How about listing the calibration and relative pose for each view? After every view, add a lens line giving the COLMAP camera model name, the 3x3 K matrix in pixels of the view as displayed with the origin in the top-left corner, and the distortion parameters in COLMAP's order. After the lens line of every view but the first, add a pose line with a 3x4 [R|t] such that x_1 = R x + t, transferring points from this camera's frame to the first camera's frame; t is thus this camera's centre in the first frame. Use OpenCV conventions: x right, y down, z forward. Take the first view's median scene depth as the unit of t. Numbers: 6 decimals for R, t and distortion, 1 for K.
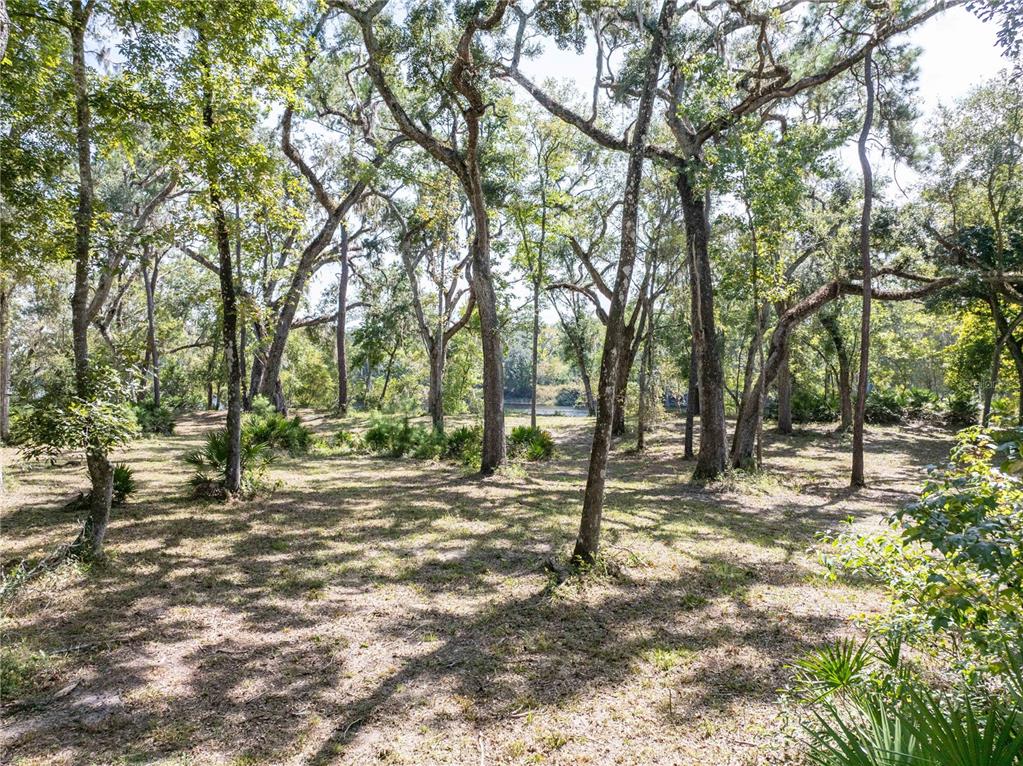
lens RADIAL K [[731.3, 0, 512.1], [0, 731.3, 380.6], [0, 0, 1]] dist [-0.058071, 0.047185]
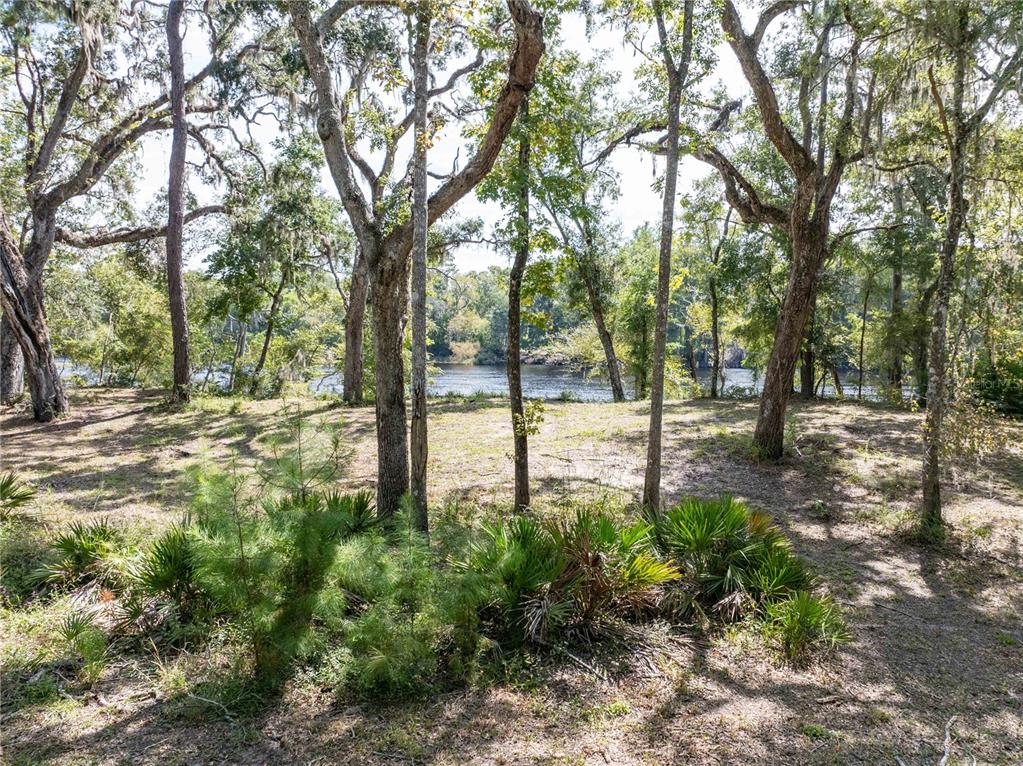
lens RADIAL K [[731.3, 0, 511.4], [0, 731.3, 385.5], [0, 0, 1]] dist [-0.058071, 0.047185]
pose [[0.990389, -0.006266, 0.138167, -0.055603], [-0.003163, 0.997686, 0.067913, -0.003748], [-0.138273, -0.067698, 0.988078, 0.379665]]
